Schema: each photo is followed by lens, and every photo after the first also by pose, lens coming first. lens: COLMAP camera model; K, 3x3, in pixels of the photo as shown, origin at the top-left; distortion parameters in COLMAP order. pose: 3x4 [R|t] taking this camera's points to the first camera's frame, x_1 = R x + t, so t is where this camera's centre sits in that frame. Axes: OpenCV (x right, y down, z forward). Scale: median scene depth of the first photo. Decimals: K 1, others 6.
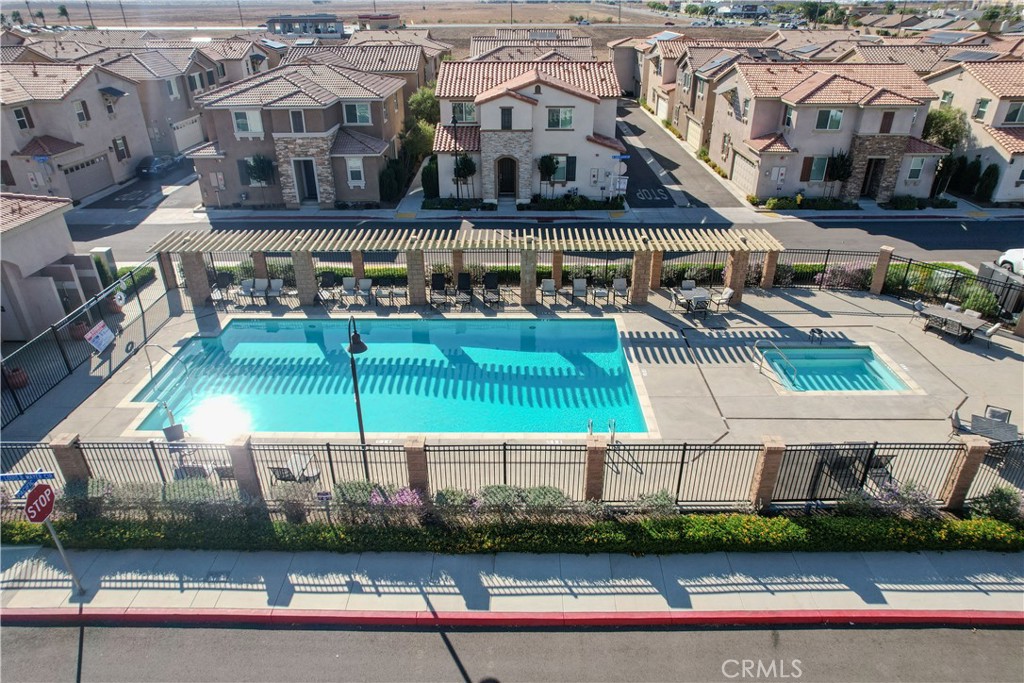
lens RADIAL K [[667.2, 0, 519.8], [0, 667.2, 344.8], [0, 0, 1]] dist [-0.038370, 0.035001]
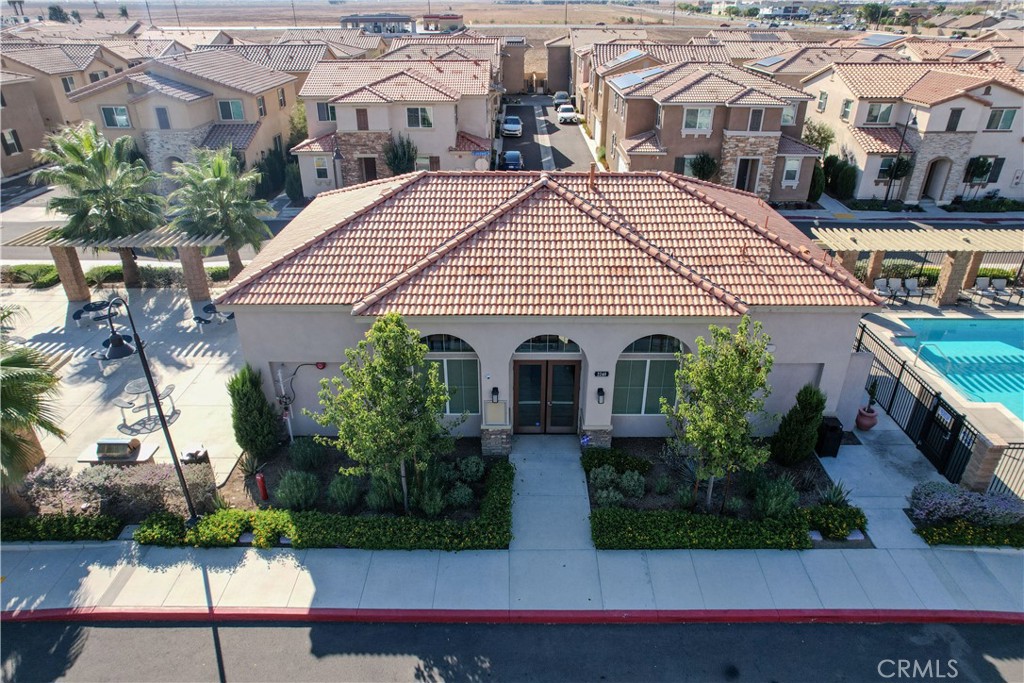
lens RADIAL K [[667.2, 0, 505.9], [0, 667.2, 339.2], [0, 0, 1]] dist [-0.038370, 0.035001]
pose [[0.999836, 0.009500, -0.015434, -0.673325], [-0.009622, 0.999923, -0.007861, 0.004285], [0.015359, 0.008008, 0.999850, -0.001948]]
